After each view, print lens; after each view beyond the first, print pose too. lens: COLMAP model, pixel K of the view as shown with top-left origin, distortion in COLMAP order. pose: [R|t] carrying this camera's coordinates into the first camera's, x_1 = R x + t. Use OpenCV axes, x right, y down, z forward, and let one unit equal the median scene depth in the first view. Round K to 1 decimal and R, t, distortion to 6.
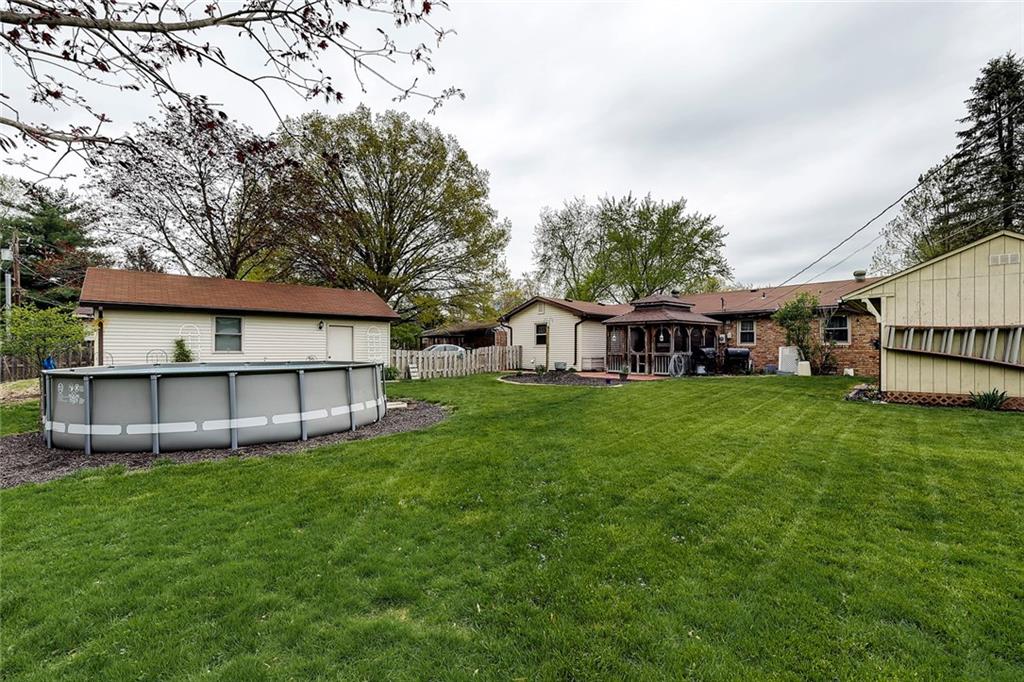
lens RADIAL K [[447.4, 0, 502.4], [0, 447.4, 347.3], [0, 0, 1]] dist [0.001615, -0.000027]
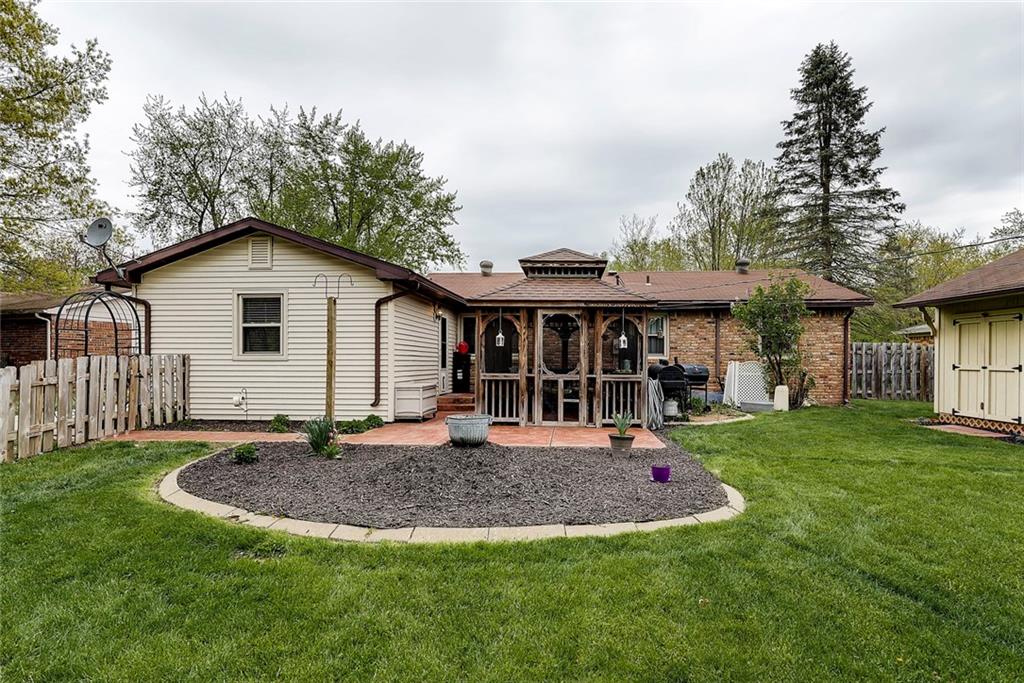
lens RADIAL K [[520.8, 0, 513.1], [0, 520.8, 357.7], [0, 0, 1]] dist [0.017995, 0.000002]
pose [[0.727397, 0.007093, 0.686180, -0.057897], [-0.009188, 0.999958, -0.000597, -0.002665], [-0.686155, -0.005870, 0.727431, 0.533300]]
